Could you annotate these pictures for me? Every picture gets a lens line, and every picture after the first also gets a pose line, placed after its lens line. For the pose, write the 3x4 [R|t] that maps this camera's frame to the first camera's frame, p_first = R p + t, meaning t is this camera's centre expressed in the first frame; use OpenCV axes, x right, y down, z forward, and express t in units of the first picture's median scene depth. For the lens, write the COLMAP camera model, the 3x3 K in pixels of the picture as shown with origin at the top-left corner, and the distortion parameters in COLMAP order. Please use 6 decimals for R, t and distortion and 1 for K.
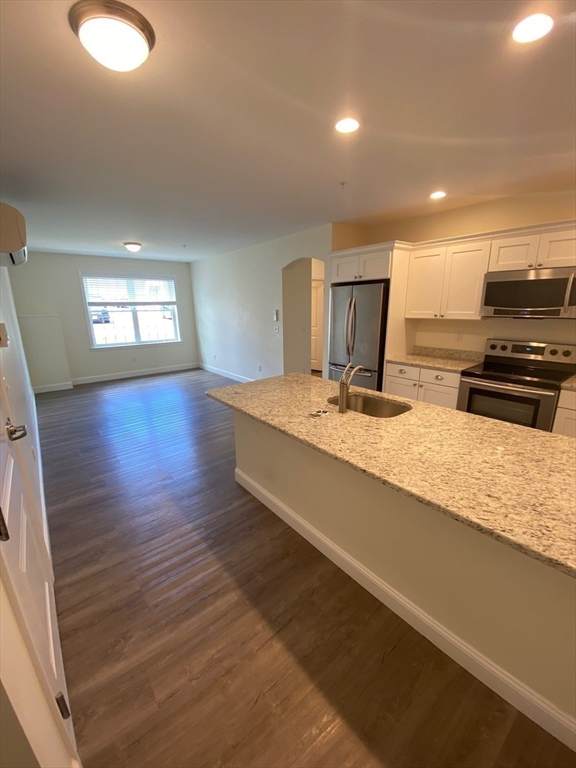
lens RADIAL K [[309.2, 0, 291.2], [0, 309.2, 384.8], [0, 0, 1]] dist [-0.002031, -0.000713]
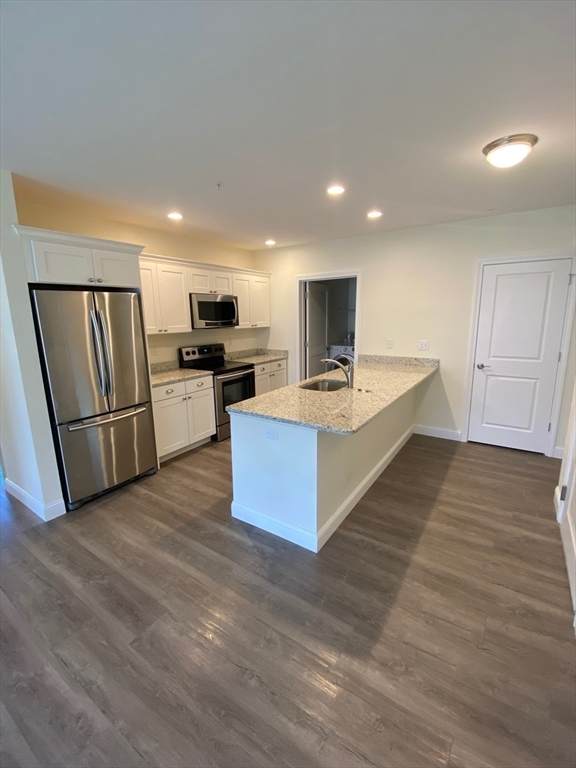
lens RADIAL K [[333.8, 0, 288.0], [0, 333.8, 384.0], [0, 0, 1]] dist [-0.000602, -0.000368]
pose [[-0.284212, -0.176707, 0.942337, -0.741364], [0.263934, 0.930472, 0.254086, -0.246752], [-0.921717, 0.320929, -0.217812, 0.986180]]
